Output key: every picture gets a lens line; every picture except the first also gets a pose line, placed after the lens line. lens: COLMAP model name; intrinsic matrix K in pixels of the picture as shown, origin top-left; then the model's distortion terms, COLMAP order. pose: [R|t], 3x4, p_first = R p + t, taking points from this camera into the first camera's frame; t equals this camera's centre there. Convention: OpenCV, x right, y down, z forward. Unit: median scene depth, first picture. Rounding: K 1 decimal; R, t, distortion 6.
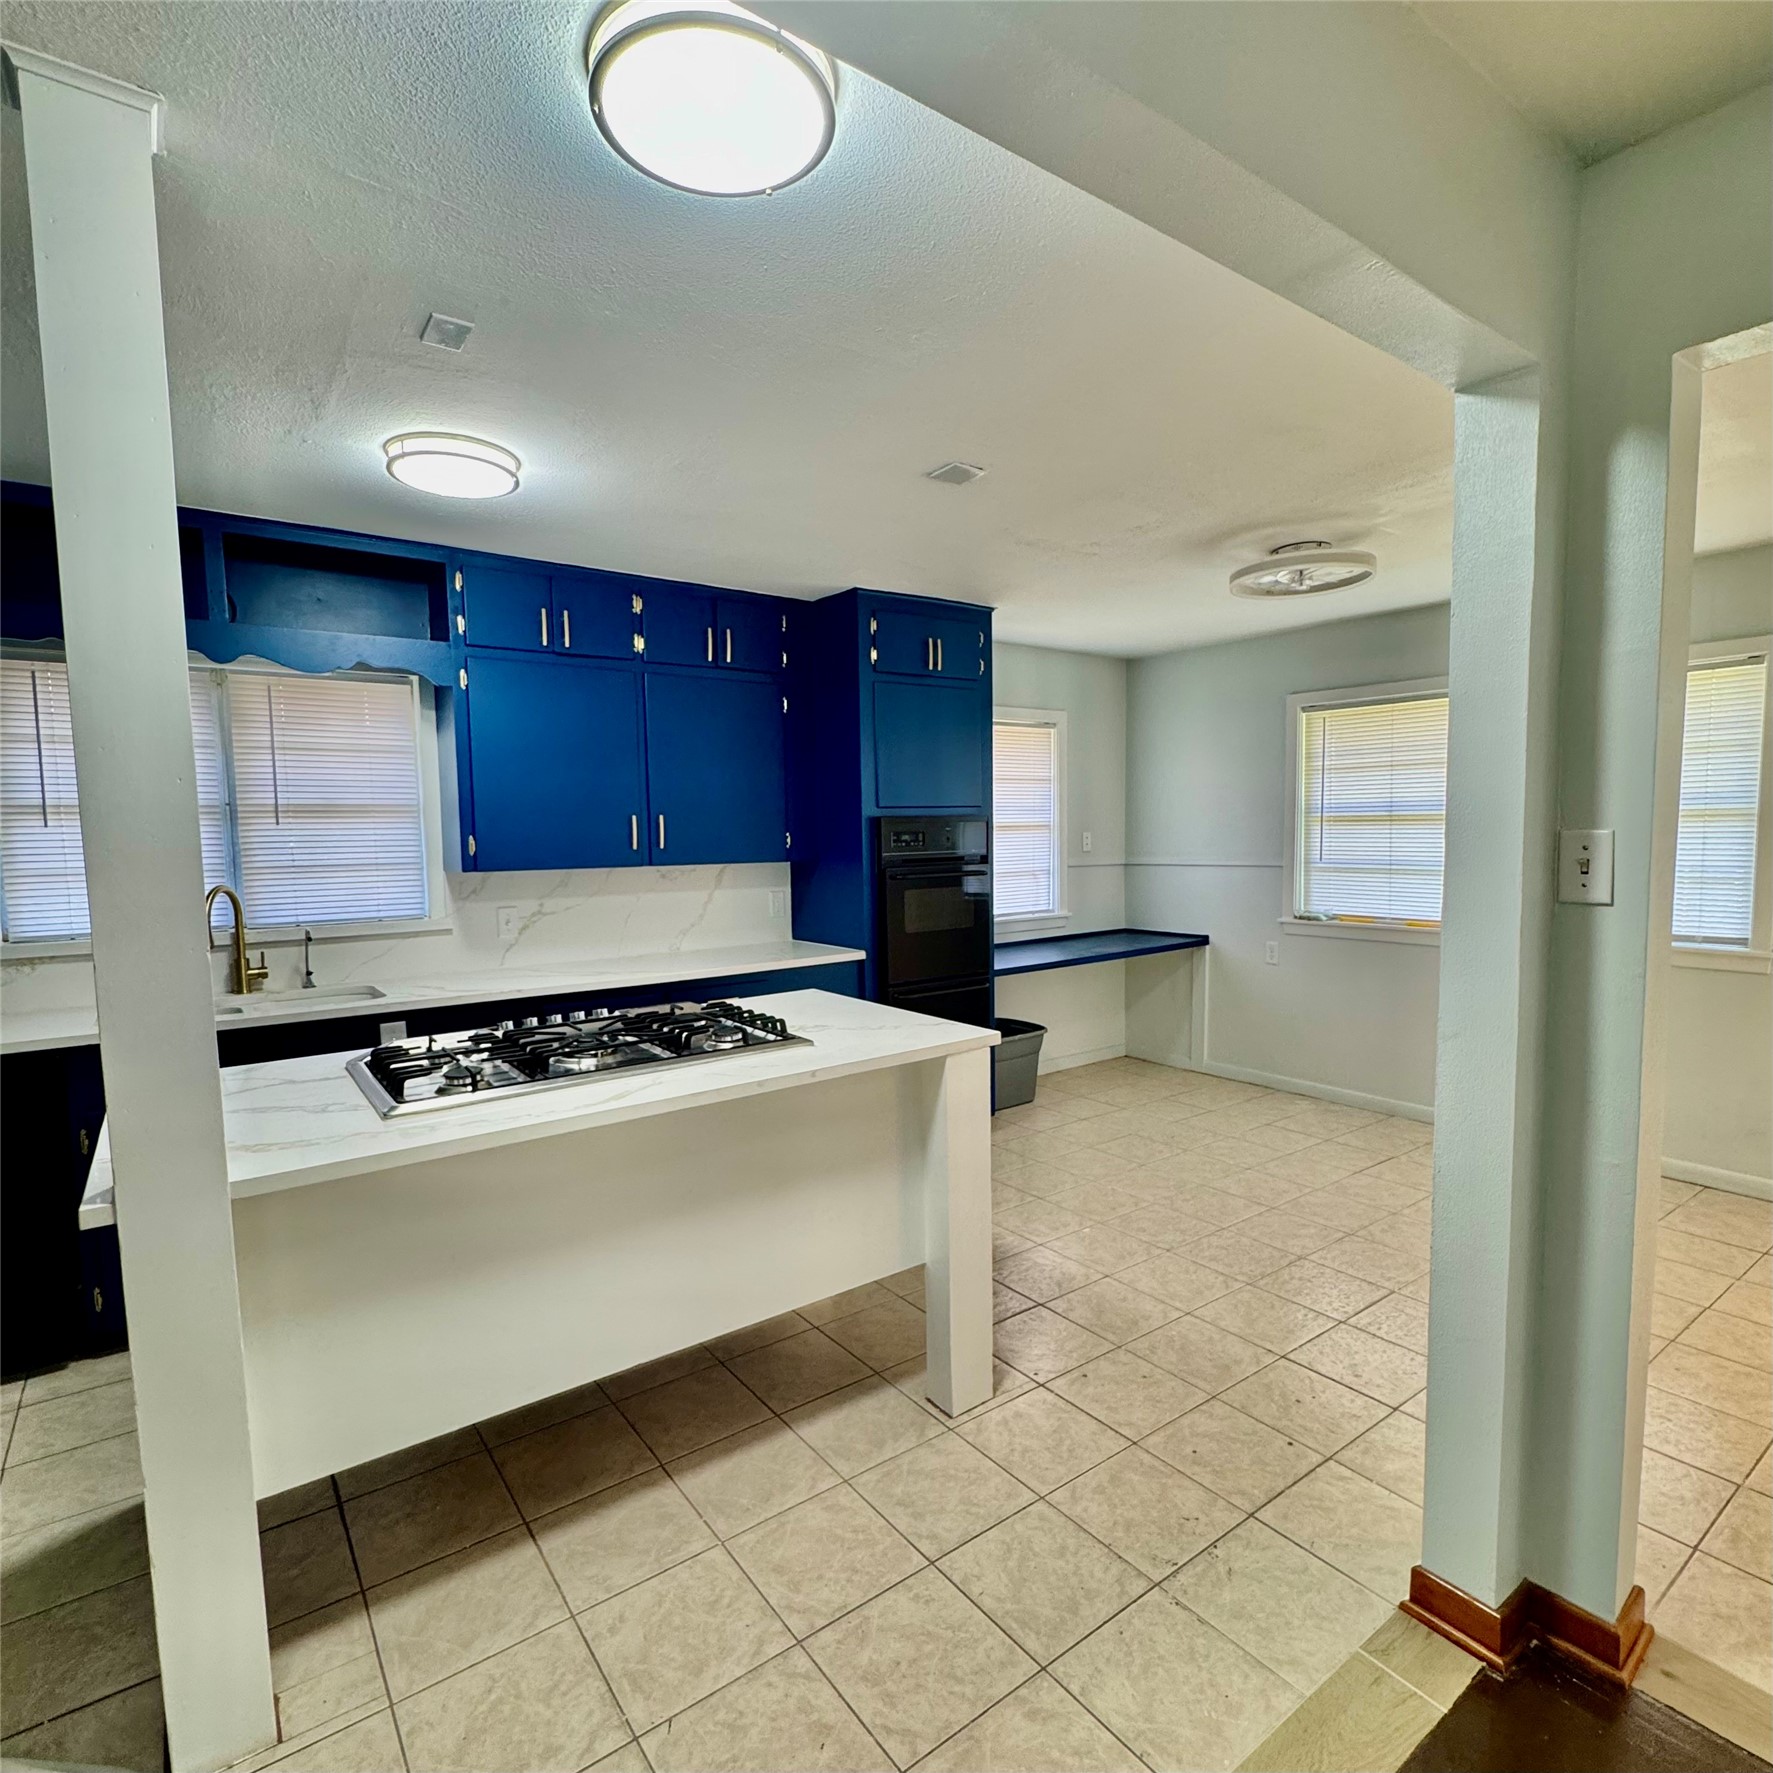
lens RADIAL K [[956.8, 0, 889.4], [0, 956.8, 900.3], [0, 0, 1]] dist [-0.002786, -0.000487]
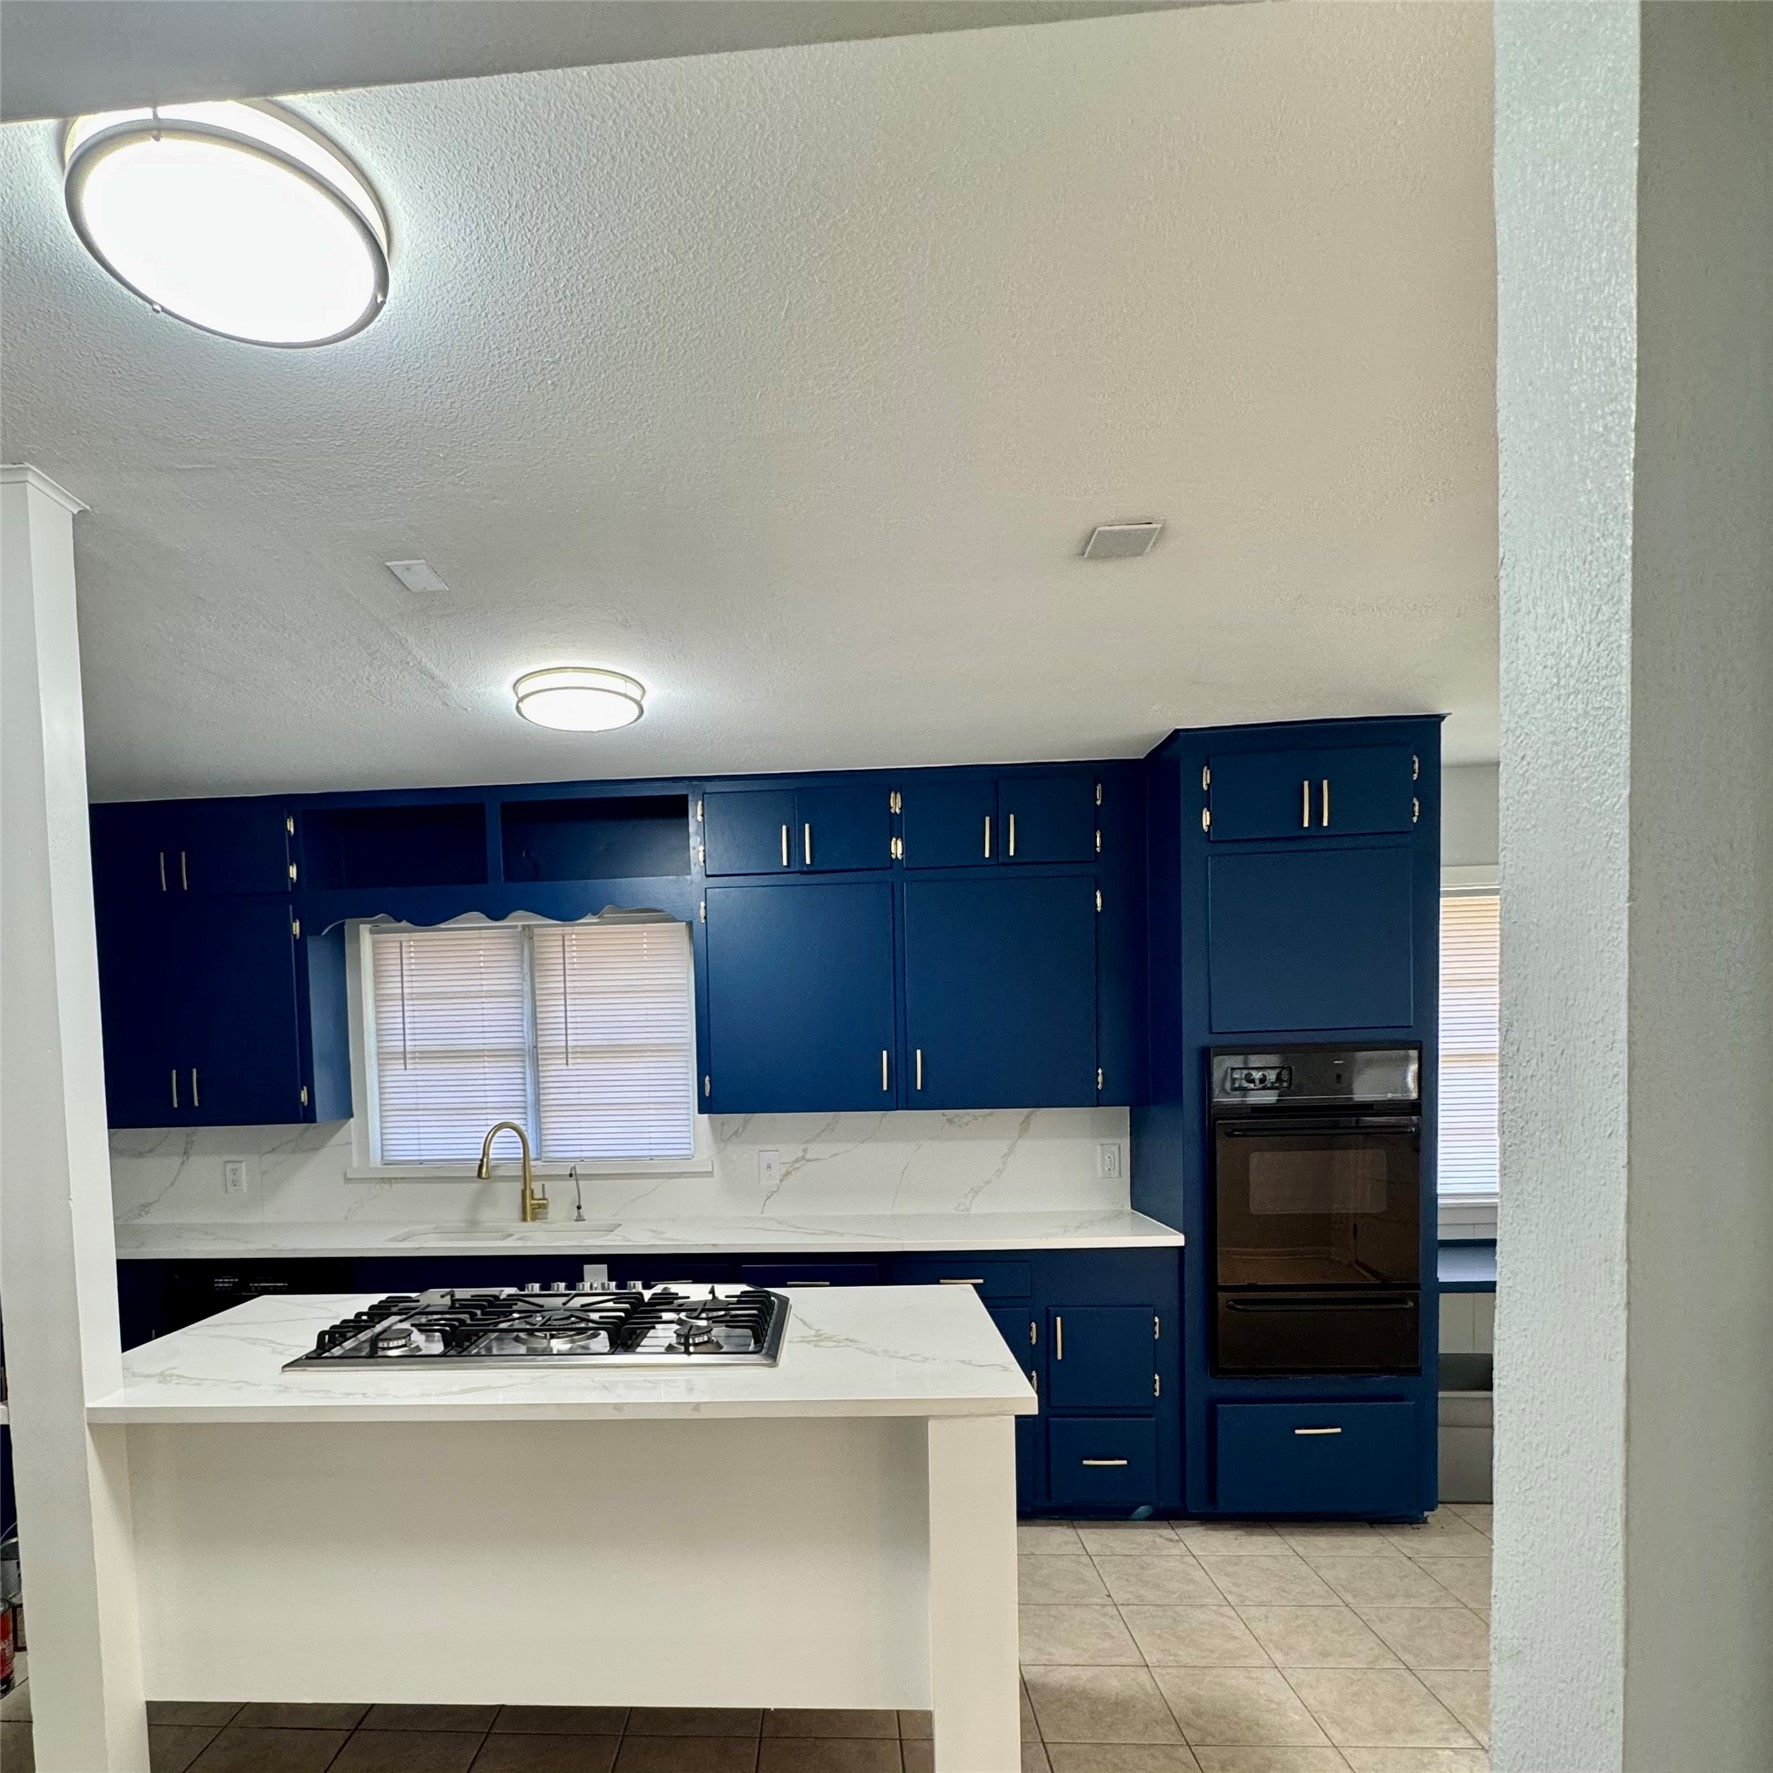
lens RADIAL K [[1086.9, 0, 882.7], [0, 1086.9, 1107.7], [0, 0, 1]] dist [-0.001384, 0.000056]
pose [[0.767608, 0.025748, -0.640403, 0.353344], [-0.034133, 0.999417, -0.000731, -0.037268], [0.640010, 0.022420, 0.768039, 0.256408]]
